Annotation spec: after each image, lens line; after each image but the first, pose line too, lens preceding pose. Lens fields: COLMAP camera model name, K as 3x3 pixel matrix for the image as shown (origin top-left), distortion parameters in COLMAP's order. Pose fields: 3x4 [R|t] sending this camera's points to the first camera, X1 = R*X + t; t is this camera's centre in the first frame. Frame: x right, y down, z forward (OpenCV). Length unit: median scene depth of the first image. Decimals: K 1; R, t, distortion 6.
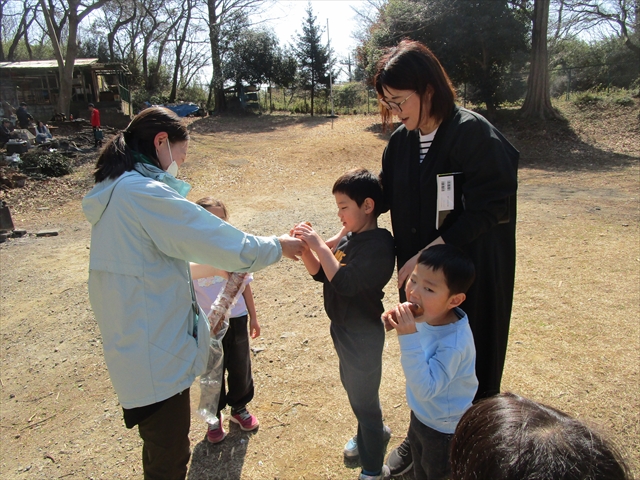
lens RADIAL K [[441.2, 0, 320.6], [0, 441.2, 236.2], [0, 0, 1]] dist [-0.031432, 0.000296]
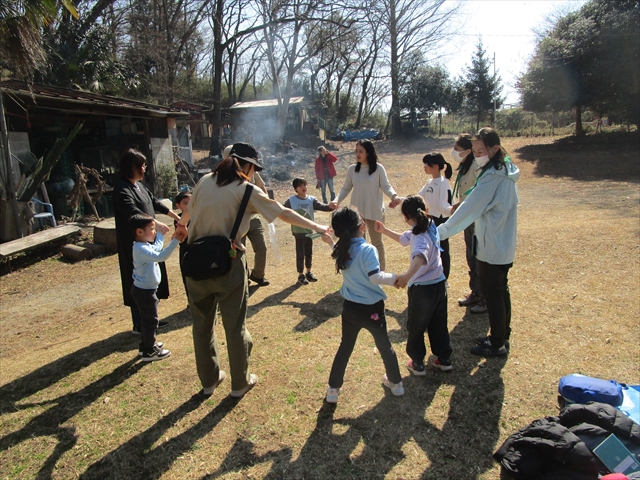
lens RADIAL K [[441.2, 0, 319.1], [0, 441.2, 239.4], [0, 0, 1]] dist [-0.031432, 0.000296]
pose [[0.922209, 0.067375, -0.380776, 0.048122], [-0.082126, 0.996366, -0.022602, 0.035065], [0.377869, 0.052115, 0.924391, -0.145661]]
